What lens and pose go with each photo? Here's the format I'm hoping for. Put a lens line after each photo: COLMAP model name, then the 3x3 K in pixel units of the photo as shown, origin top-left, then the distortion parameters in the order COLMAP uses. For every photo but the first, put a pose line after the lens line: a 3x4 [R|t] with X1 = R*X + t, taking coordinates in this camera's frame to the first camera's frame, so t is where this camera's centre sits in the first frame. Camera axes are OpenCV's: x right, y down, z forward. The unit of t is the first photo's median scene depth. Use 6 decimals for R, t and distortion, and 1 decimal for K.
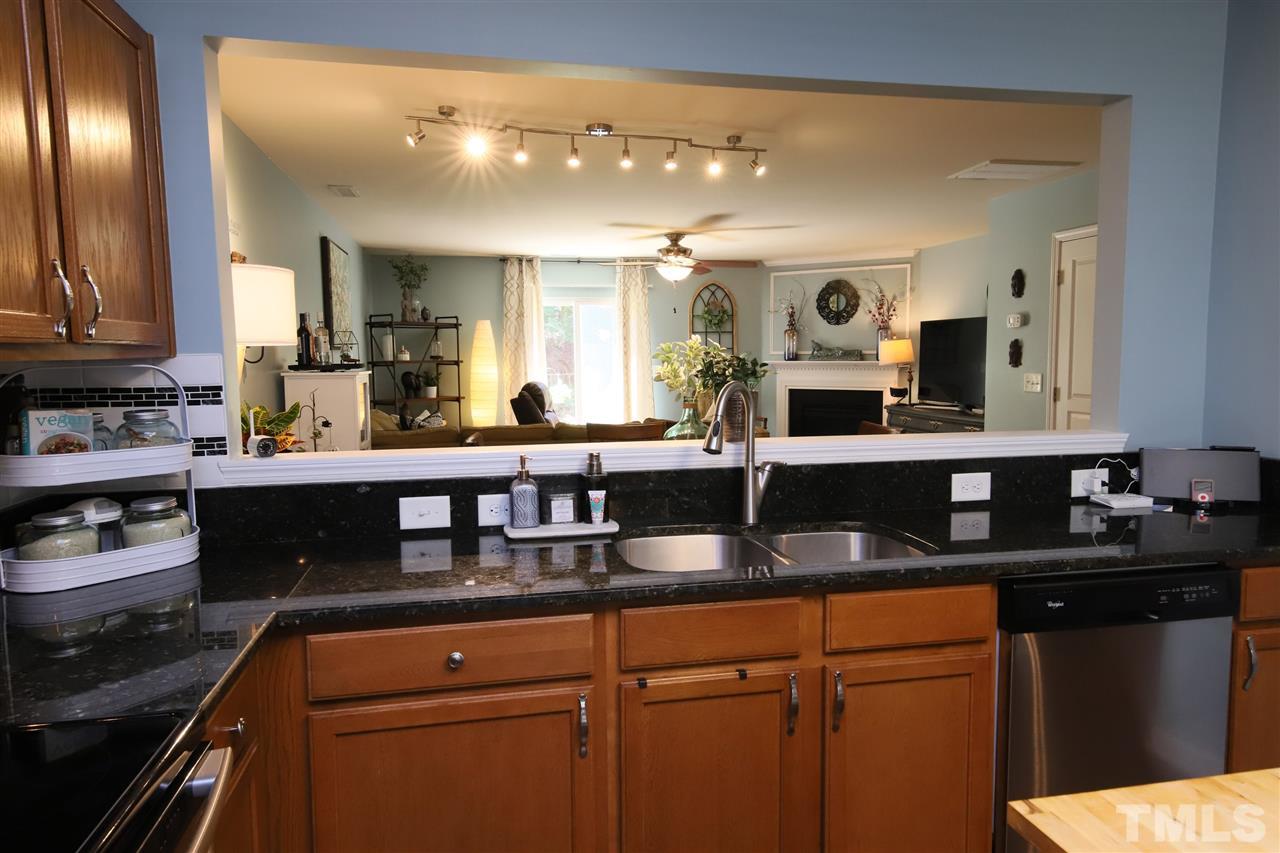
lens RADIAL K [[798.3, 0, 640.0], [0, 798.3, 426.5], [0, 0, 1]] dist [0.039501, 0.000385]
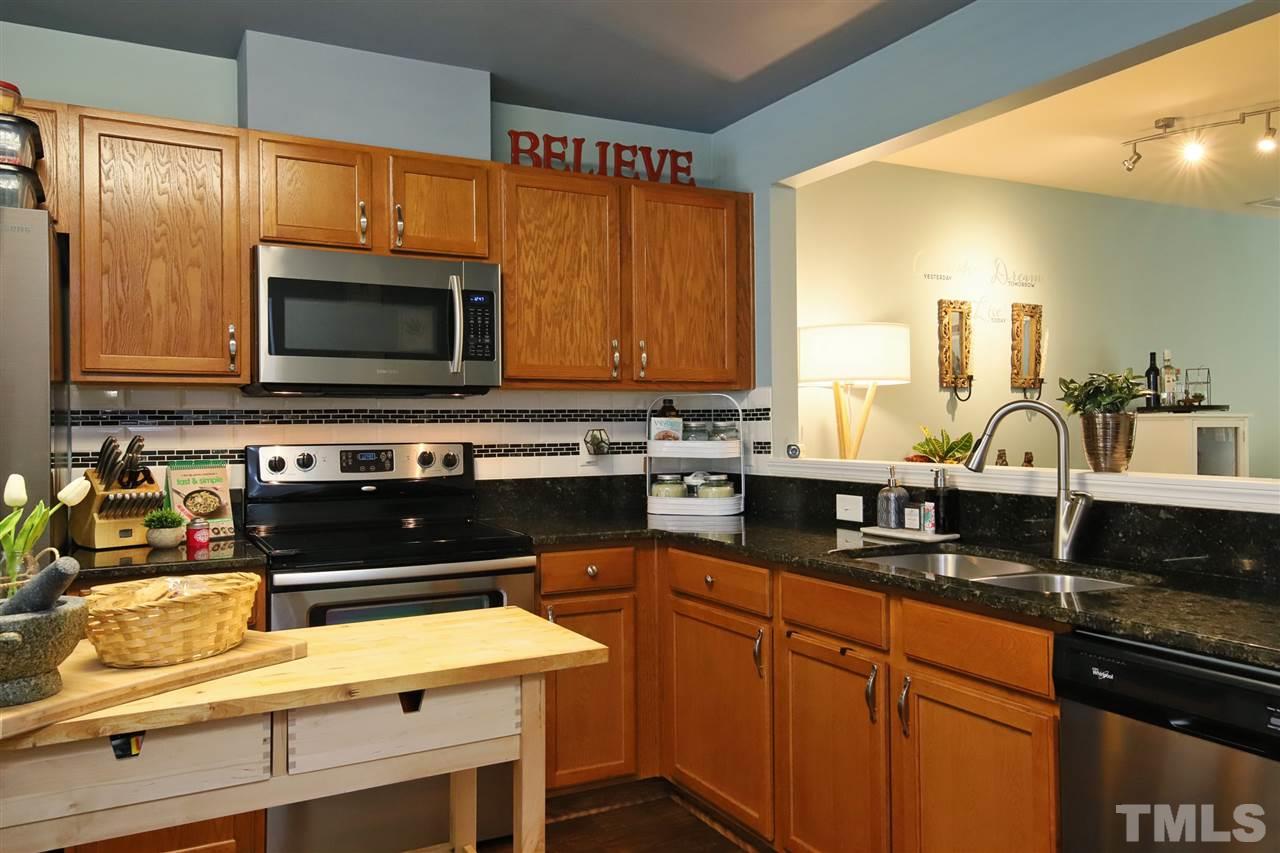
lens RADIAL K [[956.7, 0, 640.0], [0, 956.7, 426.5], [0, 0, 1]] dist [0.006534, 0.001077]
pose [[0.286907, 0.010691, -0.957899, 1.157972], [-0.082726, 0.996479, -0.013656, 0.029433], [0.954380, 0.083161, 0.286781, 0.266157]]
